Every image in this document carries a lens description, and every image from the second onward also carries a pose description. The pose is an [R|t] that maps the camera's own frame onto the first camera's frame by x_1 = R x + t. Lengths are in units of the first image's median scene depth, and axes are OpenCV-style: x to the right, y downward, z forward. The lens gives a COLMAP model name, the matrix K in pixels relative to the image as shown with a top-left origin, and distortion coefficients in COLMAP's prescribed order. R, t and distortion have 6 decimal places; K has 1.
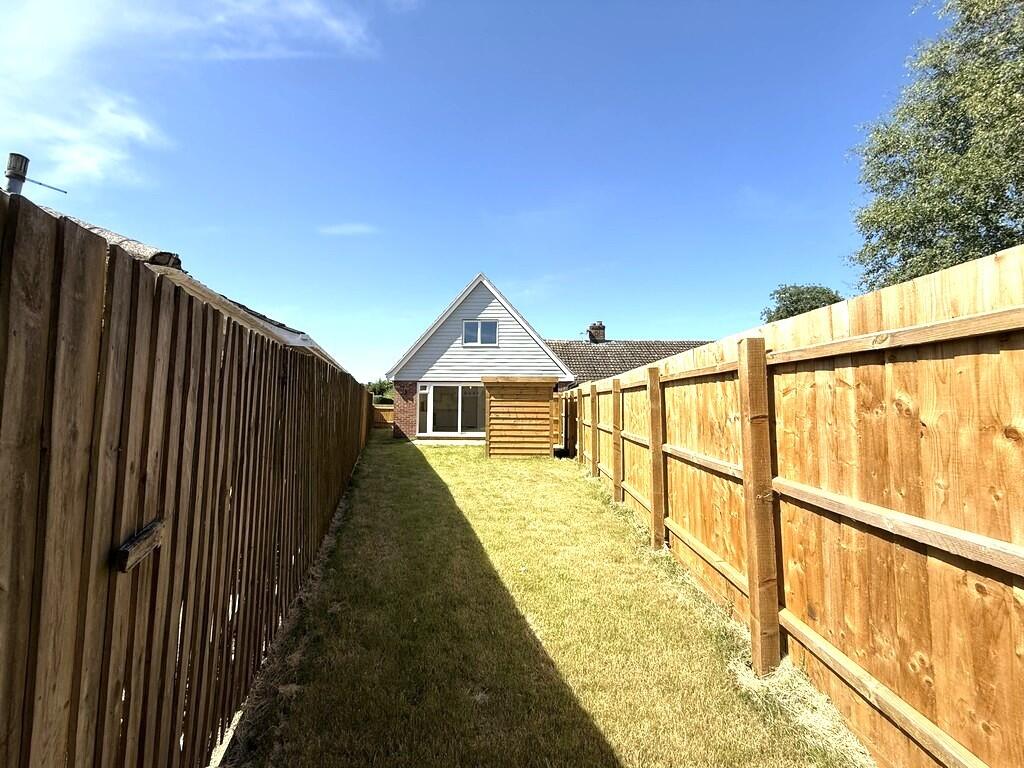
lens RADIAL K [[406.1, 0, 506.7], [0, 406.1, 376.4], [0, 0, 1]] dist [0.002970, 0.000210]
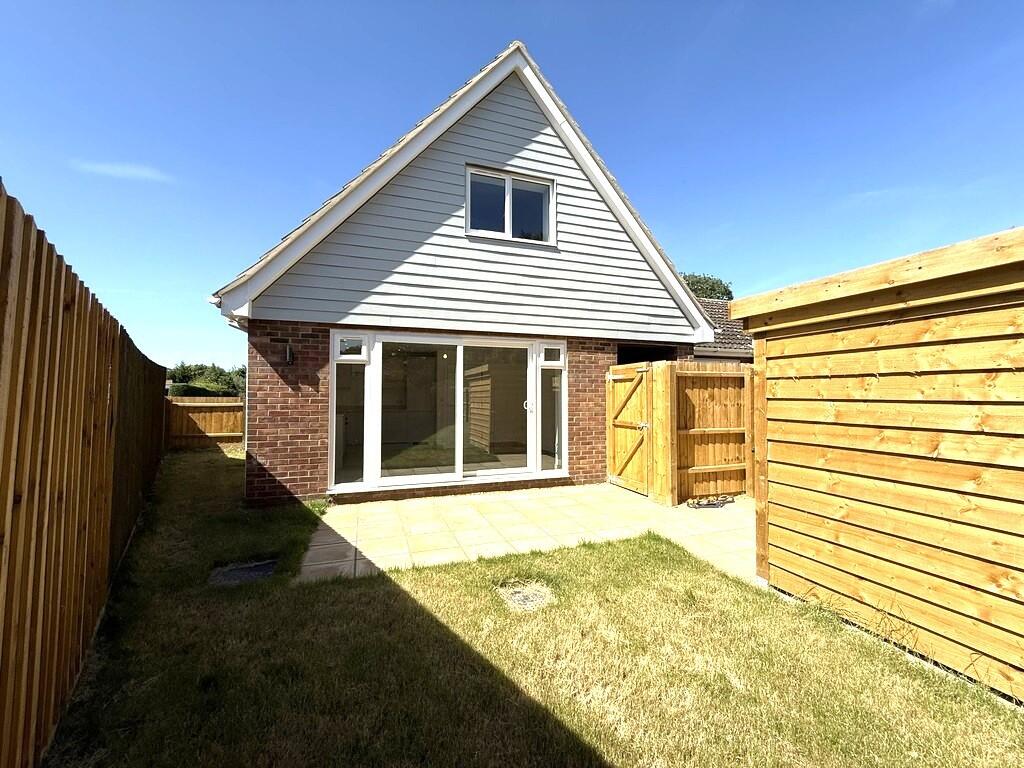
lens RADIAL K [[406.1, 0, 519.4], [0, 406.1, 381.3], [0, 0, 1]] dist [0.002970, 0.000210]
pose [[0.923841, 0.001053, 0.382775, -0.205651], [-0.014763, 0.999350, 0.032882, 0.043635], [-0.382492, -0.036028, 0.923256, 0.638845]]
